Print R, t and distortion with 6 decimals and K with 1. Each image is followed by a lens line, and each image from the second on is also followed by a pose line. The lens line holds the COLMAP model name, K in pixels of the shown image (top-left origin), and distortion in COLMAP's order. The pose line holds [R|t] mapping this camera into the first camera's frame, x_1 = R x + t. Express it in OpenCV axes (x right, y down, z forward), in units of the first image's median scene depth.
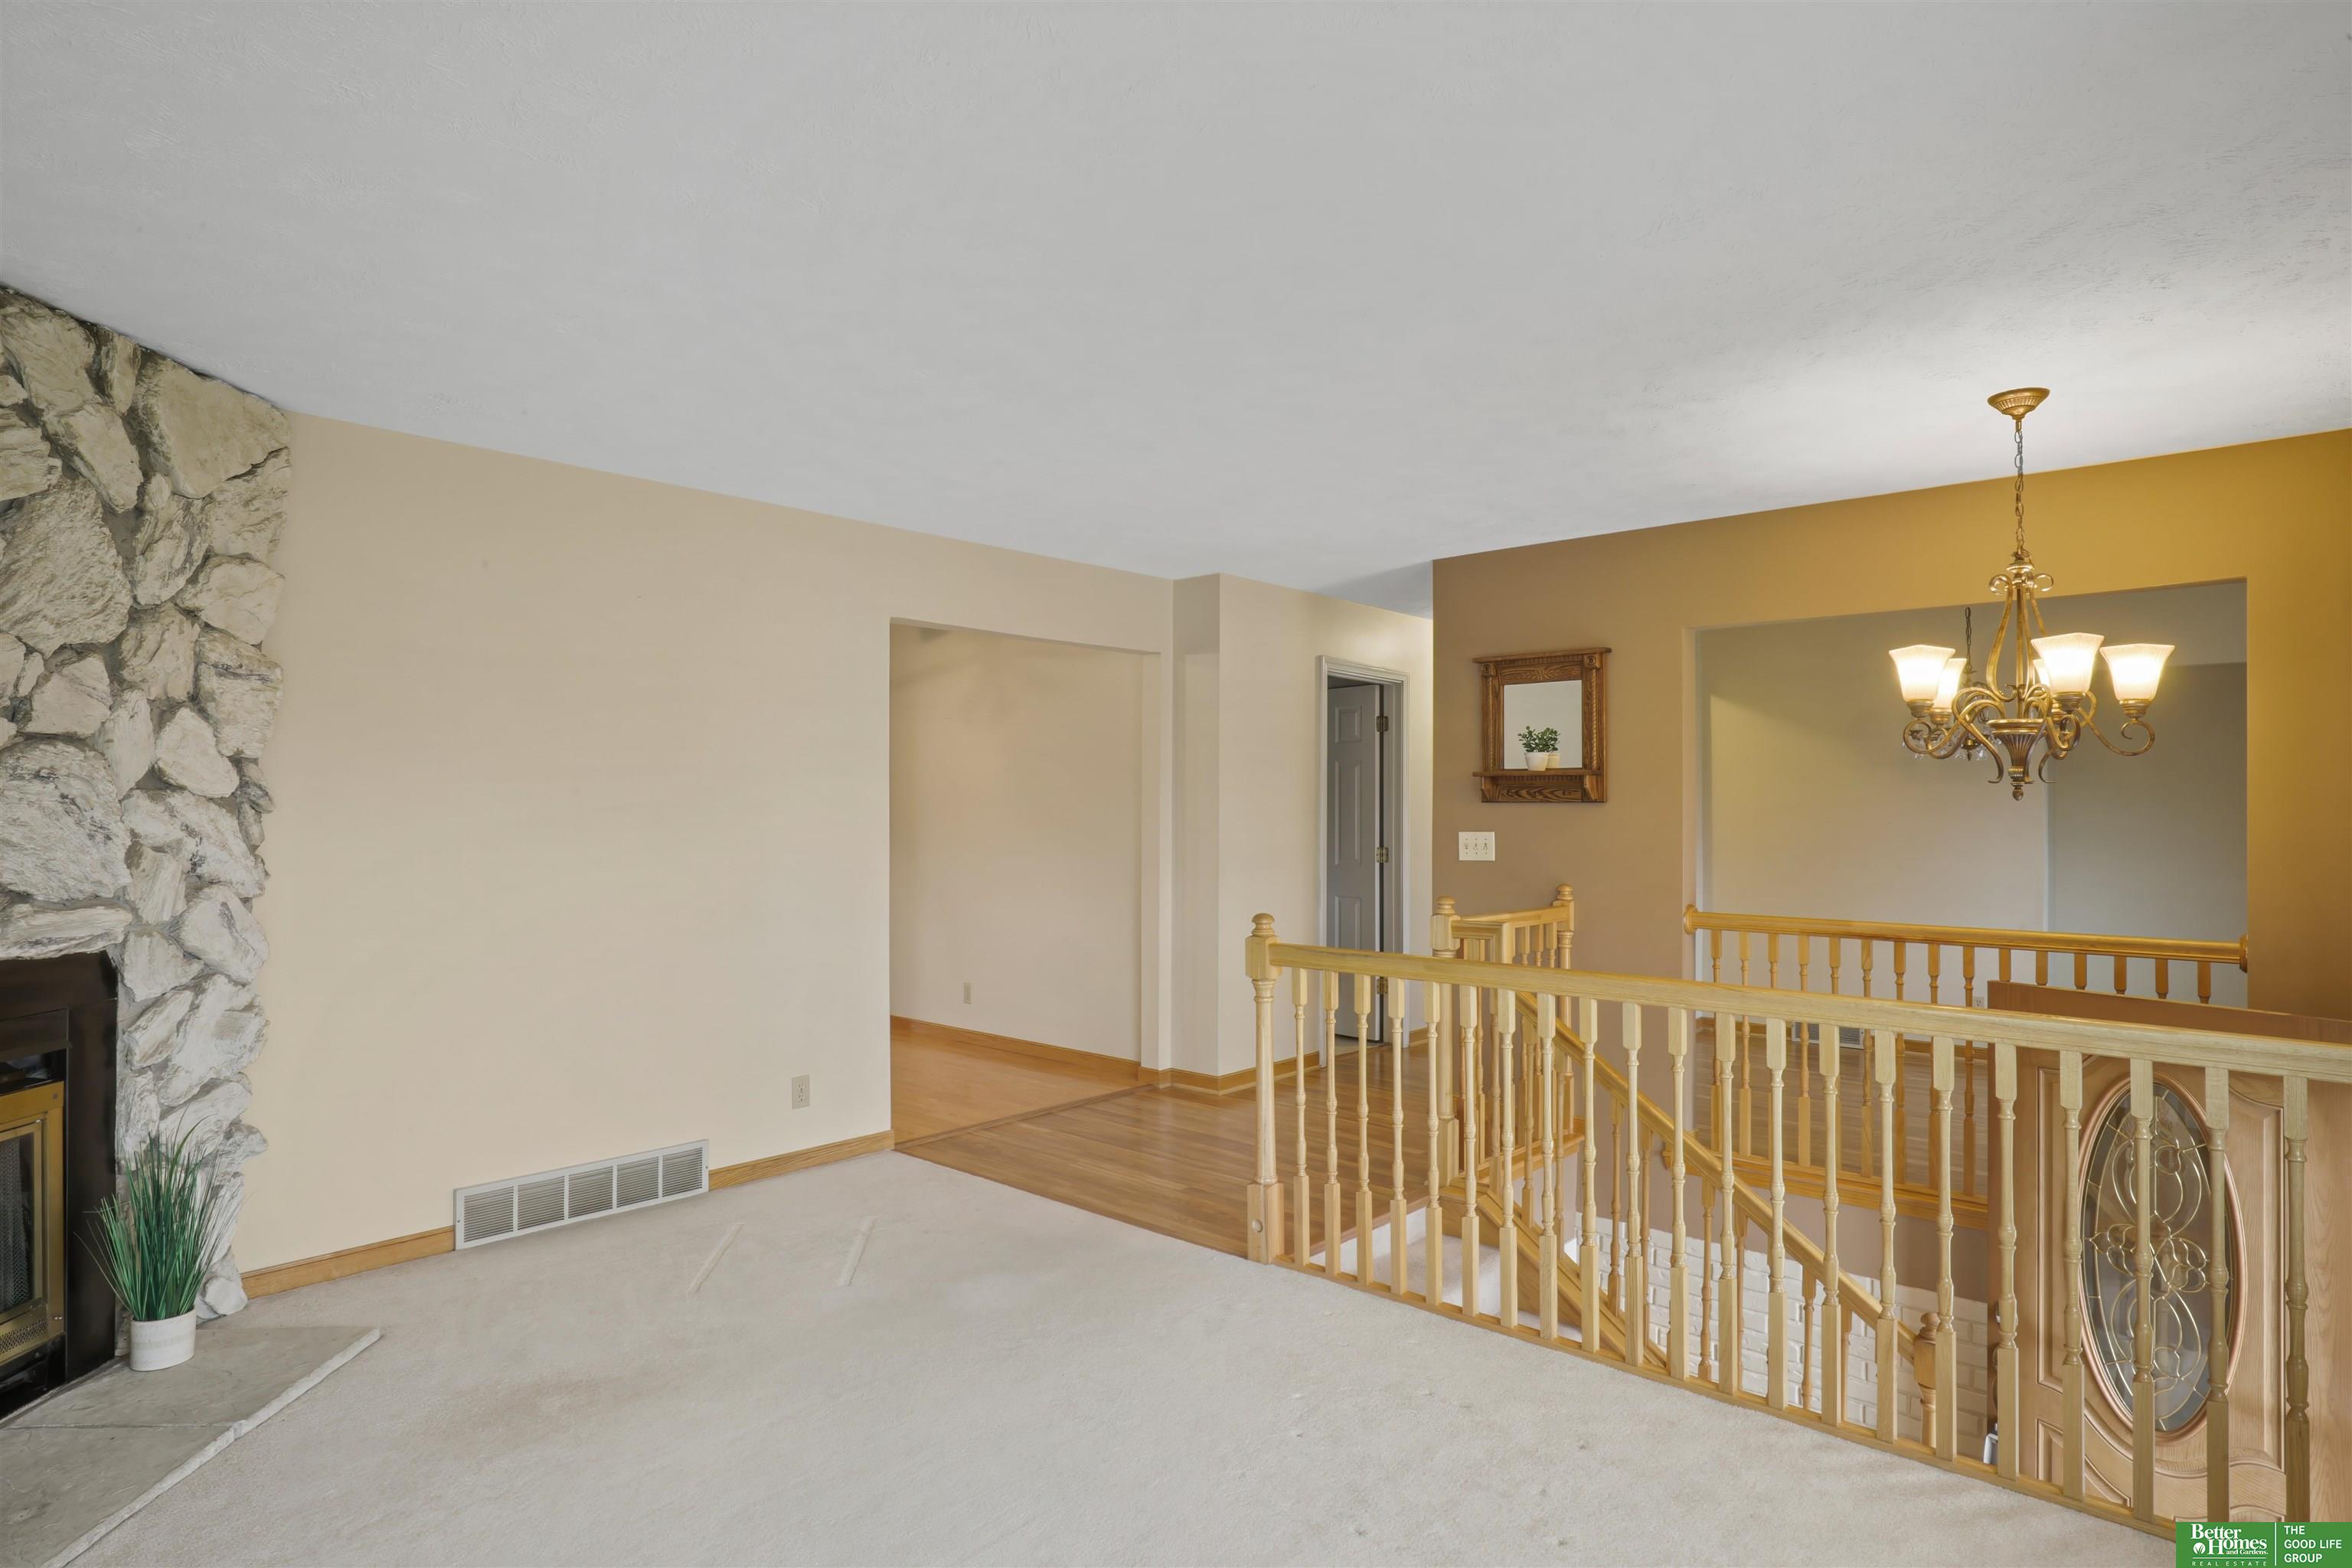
lens RADIAL K [[1235.0, 0, 1176.1], [0, 1235.0, 799.0], [0, 0, 1]] dist [-0.000151, -0.000013]
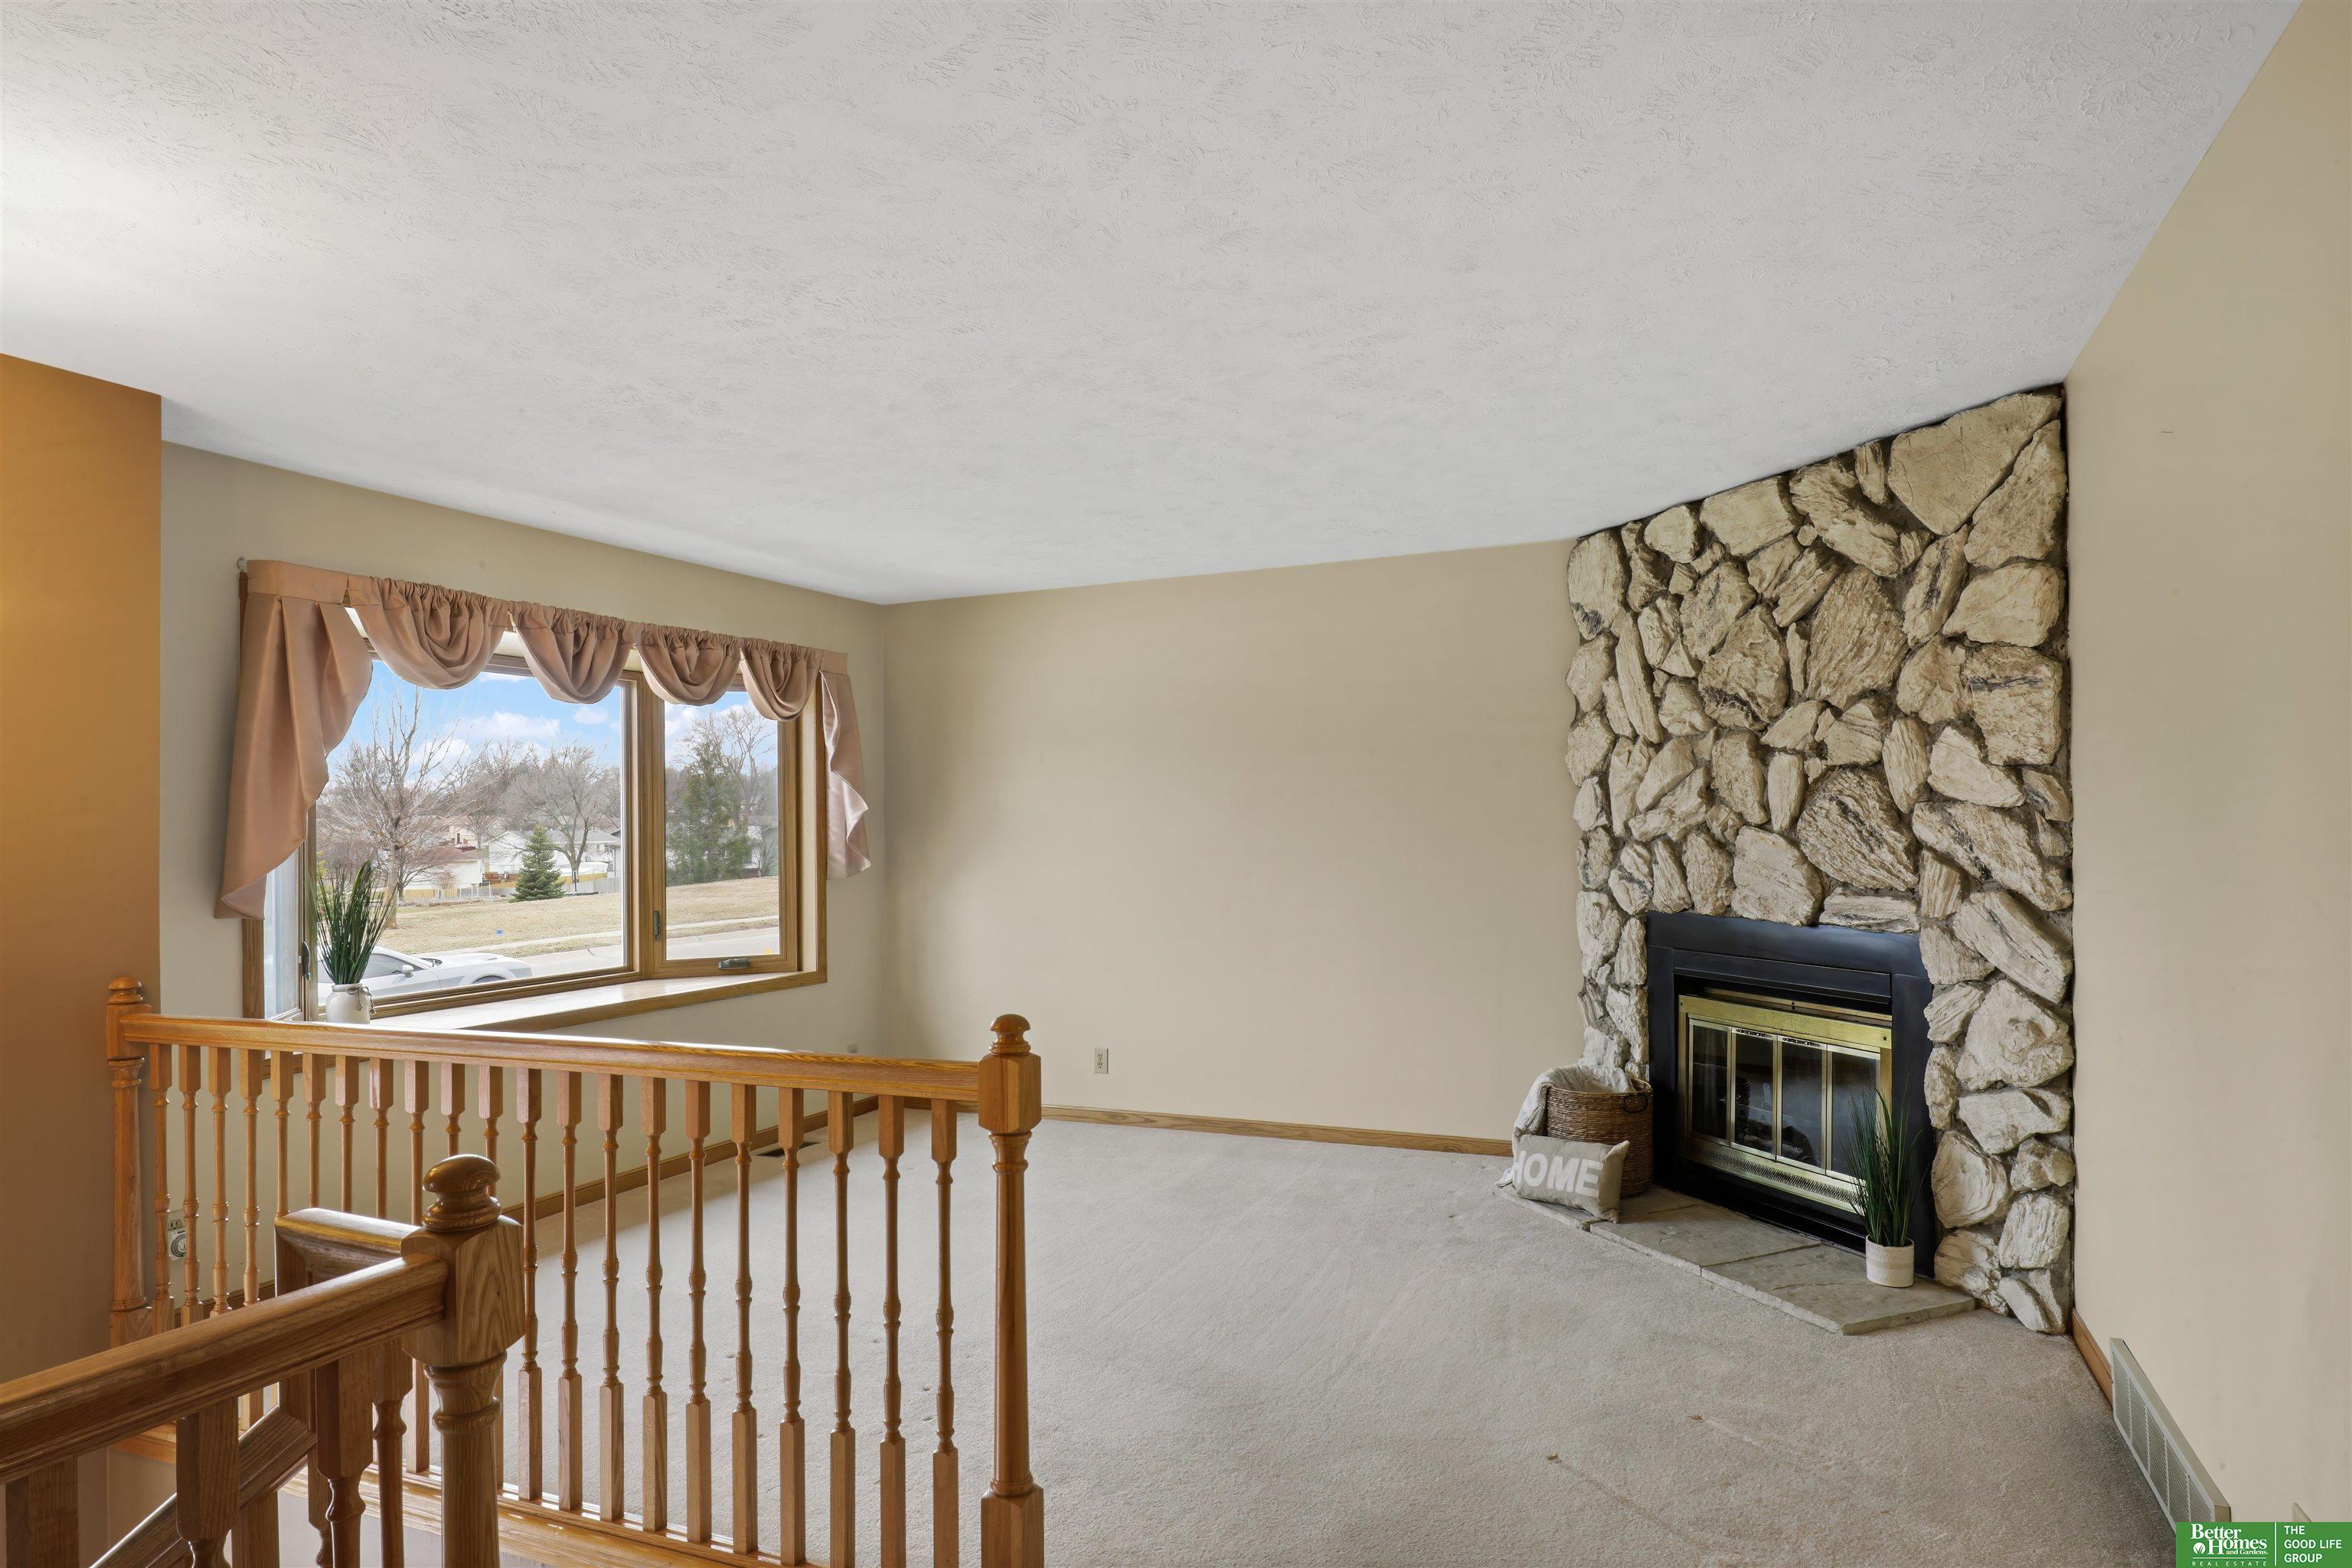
lens RADIAL K [[1366.3, 0, 1177.0], [0, 1366.3, 799.6], [0, 0, 1]] dist [0.000114, 0.000002]
pose [[-0.950097, 0.008103, -0.311849, 0.236603], [0.017085, 0.999514, -0.026081, 0.011355], [0.311486, -0.030107, -0.949774, 1.957166]]
